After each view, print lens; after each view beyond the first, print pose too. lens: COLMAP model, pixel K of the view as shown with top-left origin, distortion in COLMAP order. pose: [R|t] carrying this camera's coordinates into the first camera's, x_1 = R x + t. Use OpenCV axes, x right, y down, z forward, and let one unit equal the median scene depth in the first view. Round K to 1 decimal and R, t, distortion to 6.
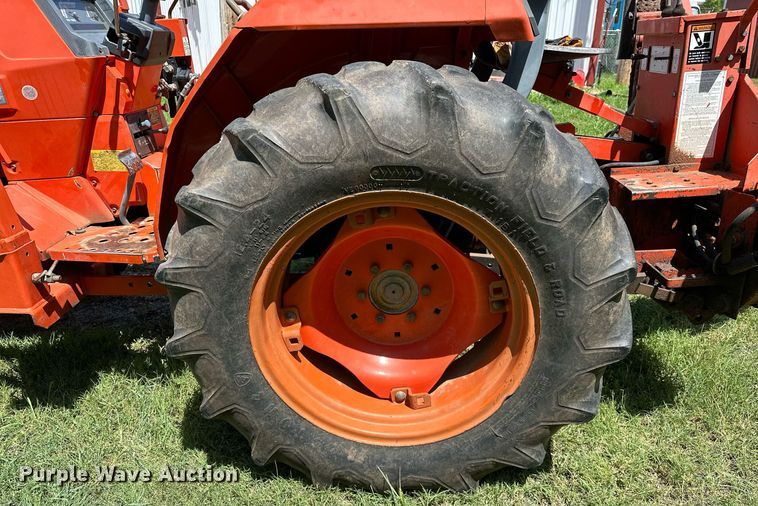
lens RADIAL K [[534.5, 0, 379.0], [0, 534.5, 253.0], [0, 0, 1]] dist [0.003802, 0.001552]
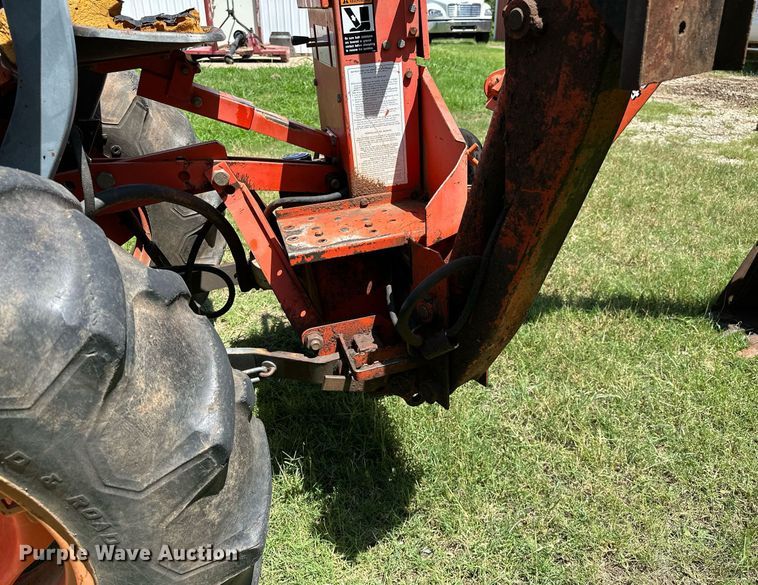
lens RADIAL K [[591.8, 0, 379.0], [0, 591.8, 292.5], [0, 0, 1]] dist [-0.005150, -0.001767]
pose [[0.936780, -0.144758, 0.318572, 0.337922], [0.120118, 0.988128, 0.095787, -0.123857], [-0.328656, -0.051465, 0.943046, 0.270830]]
